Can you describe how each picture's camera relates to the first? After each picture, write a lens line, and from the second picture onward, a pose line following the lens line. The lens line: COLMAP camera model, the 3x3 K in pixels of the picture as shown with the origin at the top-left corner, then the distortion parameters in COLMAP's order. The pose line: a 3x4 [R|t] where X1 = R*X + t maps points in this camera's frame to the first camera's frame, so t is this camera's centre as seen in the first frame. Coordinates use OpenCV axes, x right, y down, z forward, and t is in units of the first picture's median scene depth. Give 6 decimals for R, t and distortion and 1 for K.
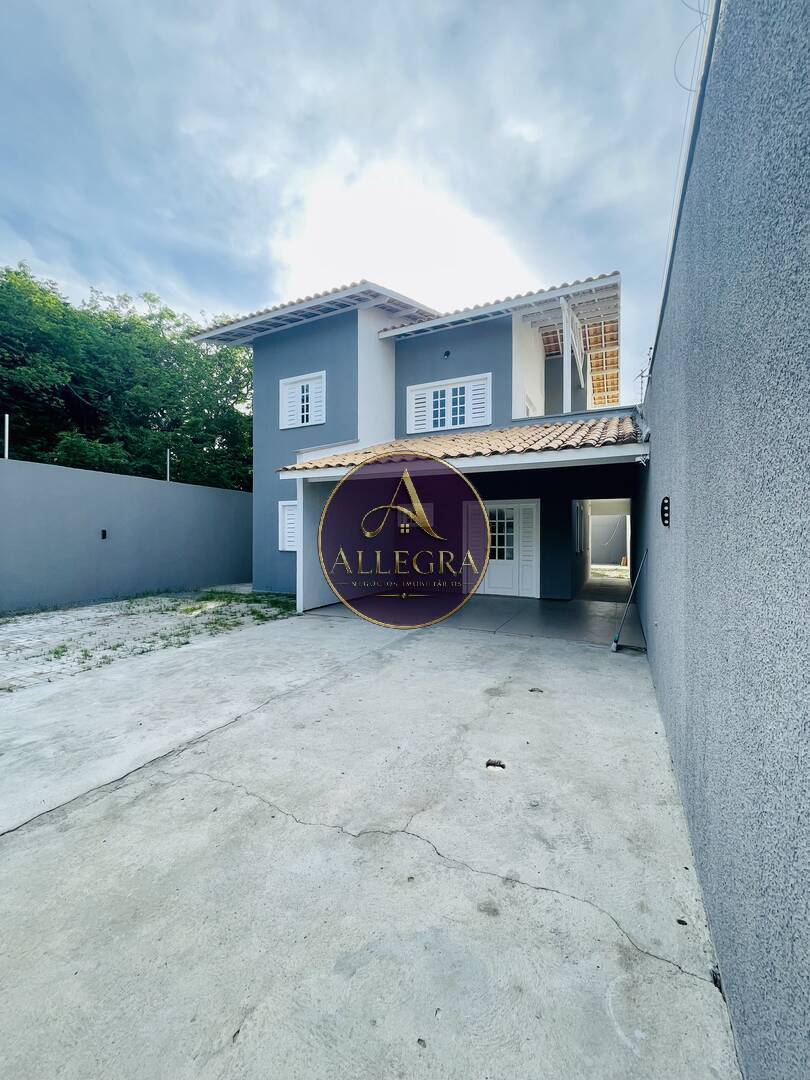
lens RADIAL K [[432.8, 0, 405.0], [0, 432.8, 540.0], [0, 0, 1]] dist [-0.006076, -0.000196]
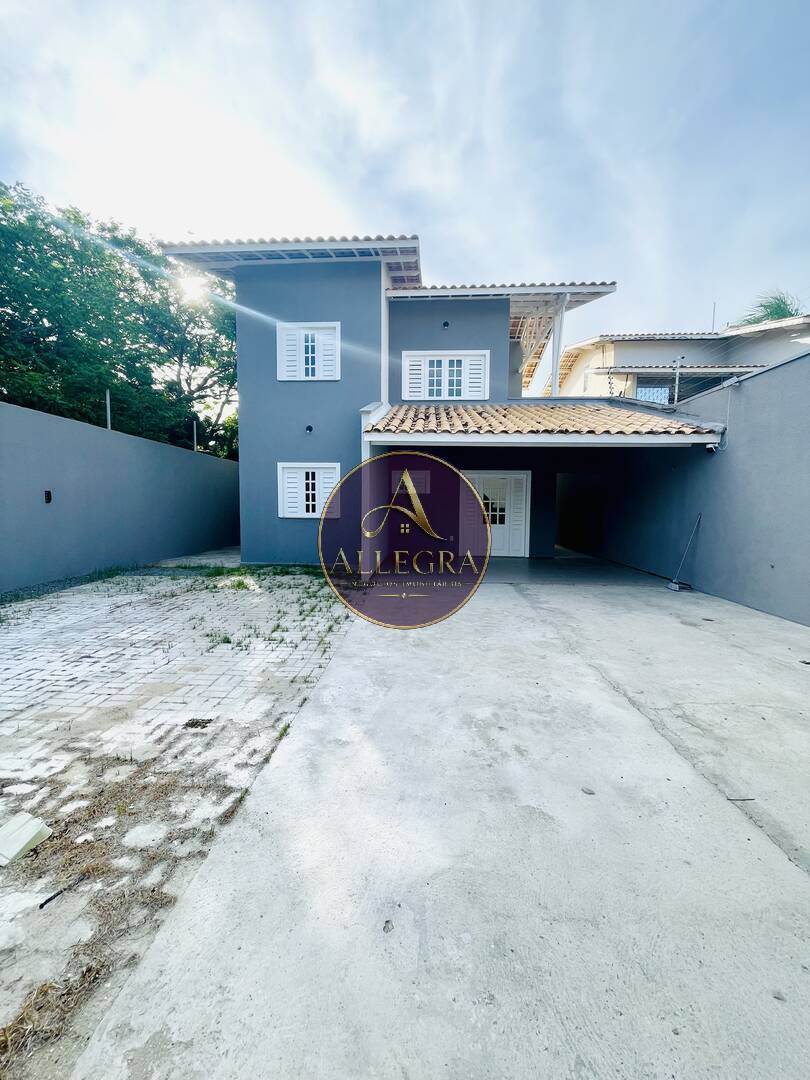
lens RADIAL K [[432.8, 0, 405.0], [0, 432.8, 540.0], [0, 0, 1]] dist [-0.006076, -0.000196]
pose [[0.920442, -0.024361, 0.390118, -0.424483], [-0.005025, 0.997236, 0.074128, 0.003434], [-0.390846, -0.070191, 0.917776, 0.065126]]
